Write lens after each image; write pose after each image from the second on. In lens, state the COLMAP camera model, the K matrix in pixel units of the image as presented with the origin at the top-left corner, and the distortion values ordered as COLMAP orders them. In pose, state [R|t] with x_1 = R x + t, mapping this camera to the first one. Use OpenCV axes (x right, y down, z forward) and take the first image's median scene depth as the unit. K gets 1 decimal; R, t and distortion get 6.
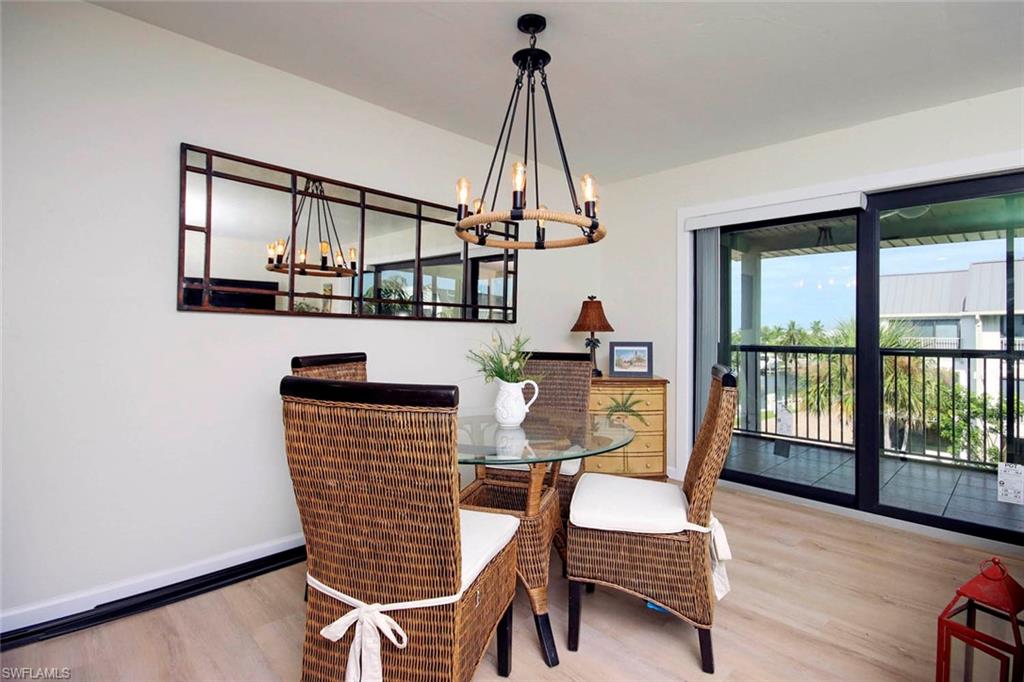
lens RADIAL K [[491.3, 0, 541.7], [0, 491.3, 332.3], [0, 0, 1]] dist [-0.014049, -0.001438]
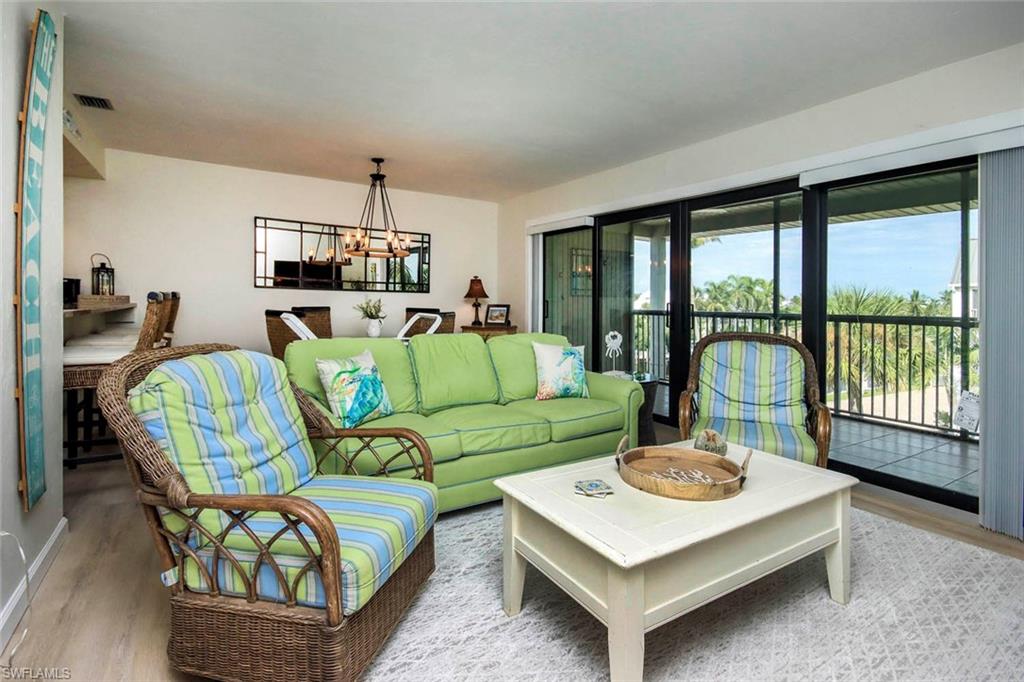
lens RADIAL K [[491.3, 0, 497.5], [0, 491.3, 308.8], [0, 0, 1]] dist [-0.014049, -0.001438]
pose [[0.967427, 0.006068, -0.253079, 0.584273], [-0.002770, 0.999907, 0.013384, 0.012418], [0.253136, -0.012247, 0.967353, -0.566917]]
